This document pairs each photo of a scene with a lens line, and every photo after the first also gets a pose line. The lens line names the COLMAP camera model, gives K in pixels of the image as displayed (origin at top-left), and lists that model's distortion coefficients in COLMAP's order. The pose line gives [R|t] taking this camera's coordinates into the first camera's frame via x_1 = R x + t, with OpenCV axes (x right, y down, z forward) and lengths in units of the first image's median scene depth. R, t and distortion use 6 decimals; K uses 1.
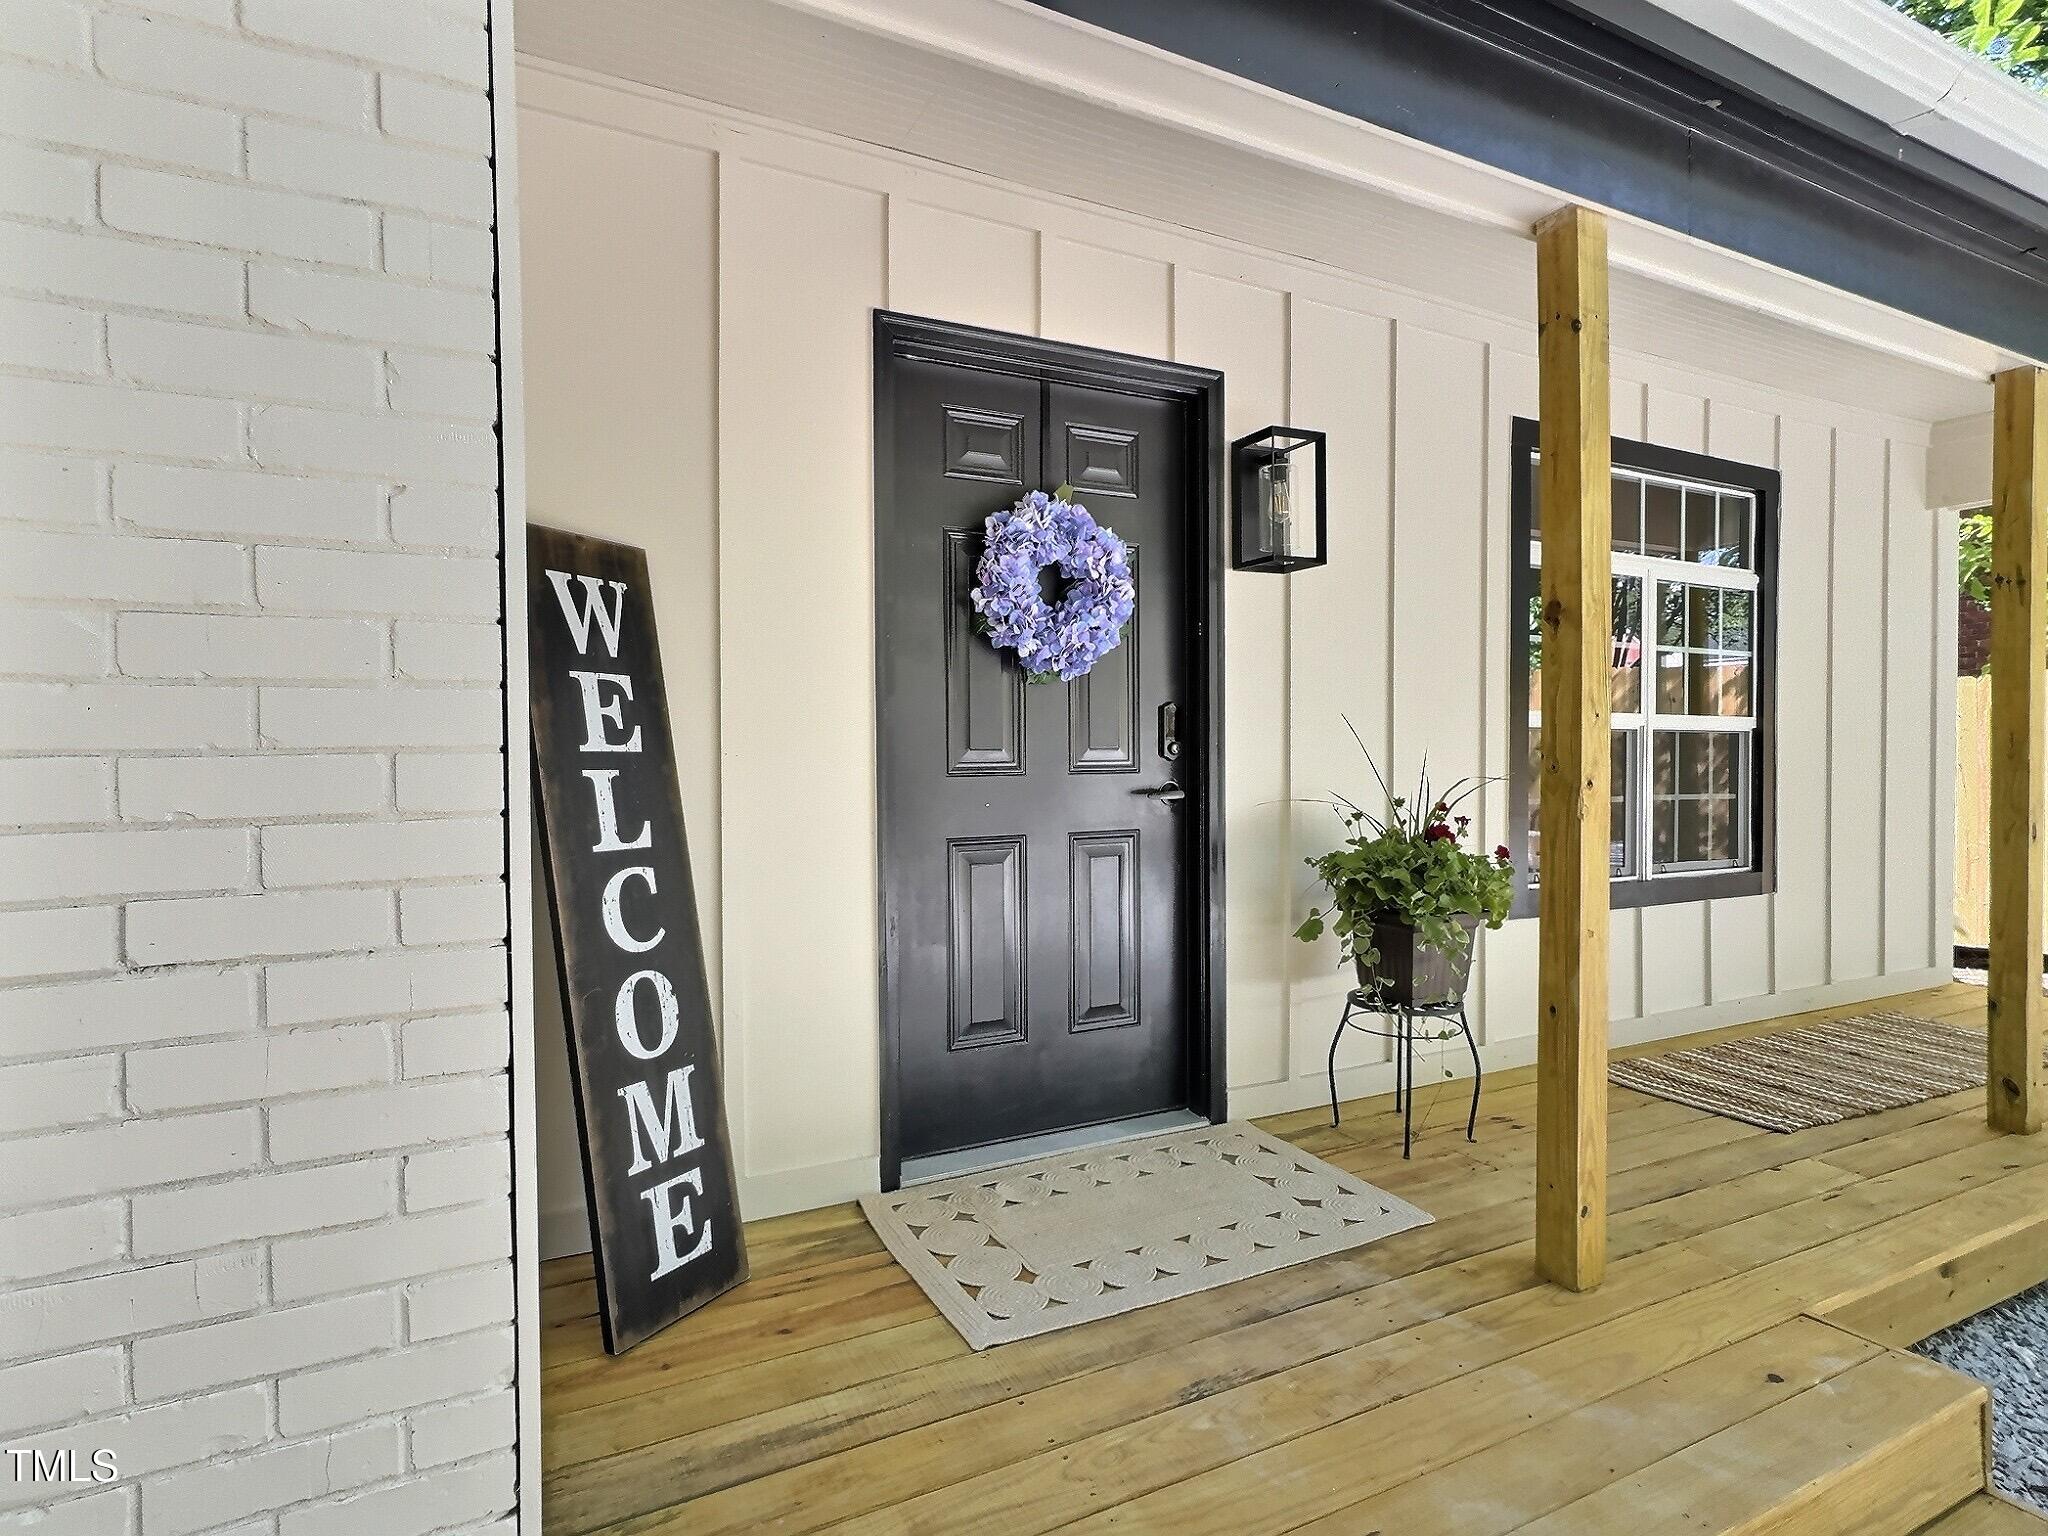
lens RADIAL K [[1062.4, 0, 1023.6], [0, 1062.4, 764.3], [0, 0, 1]] dist [-0.002216, 0.001790]
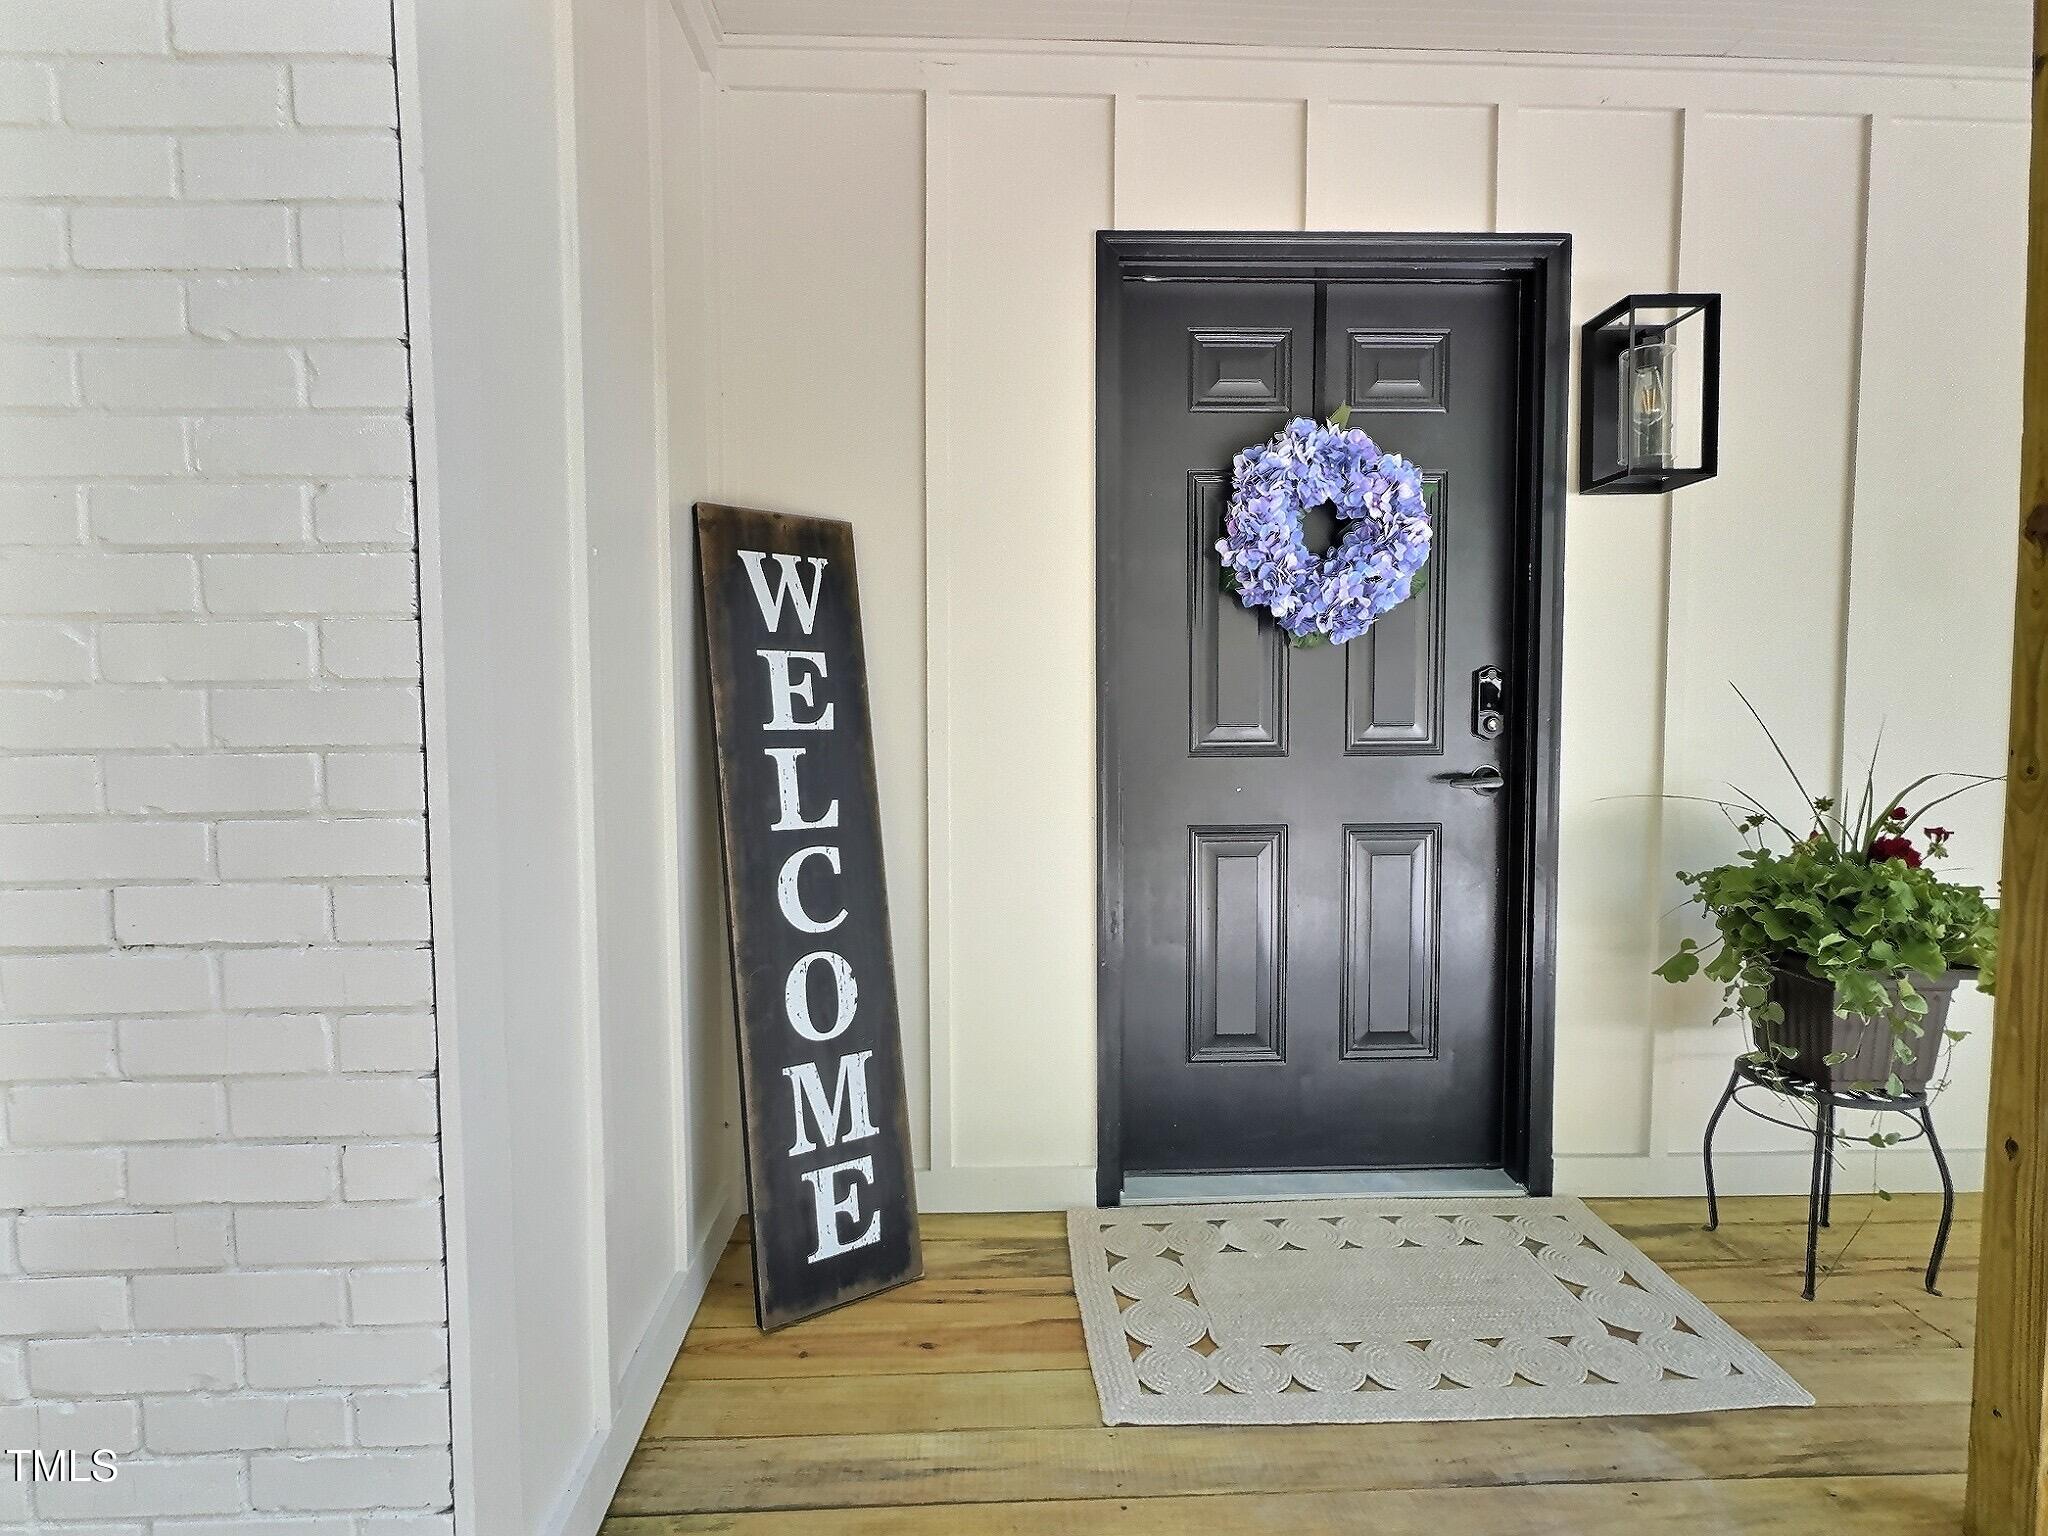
lens RADIAL K [[1062.4, 0, 1023.6], [0, 1062.4, 764.3], [0, 0, 1]] dist [-0.002216, 0.001790]
pose [[0.910718, 0.024272, -0.412315, 0.172696], [-0.007430, 0.999073, 0.042403, -0.018772], [0.412961, -0.035554, 0.910054, 0.142811]]
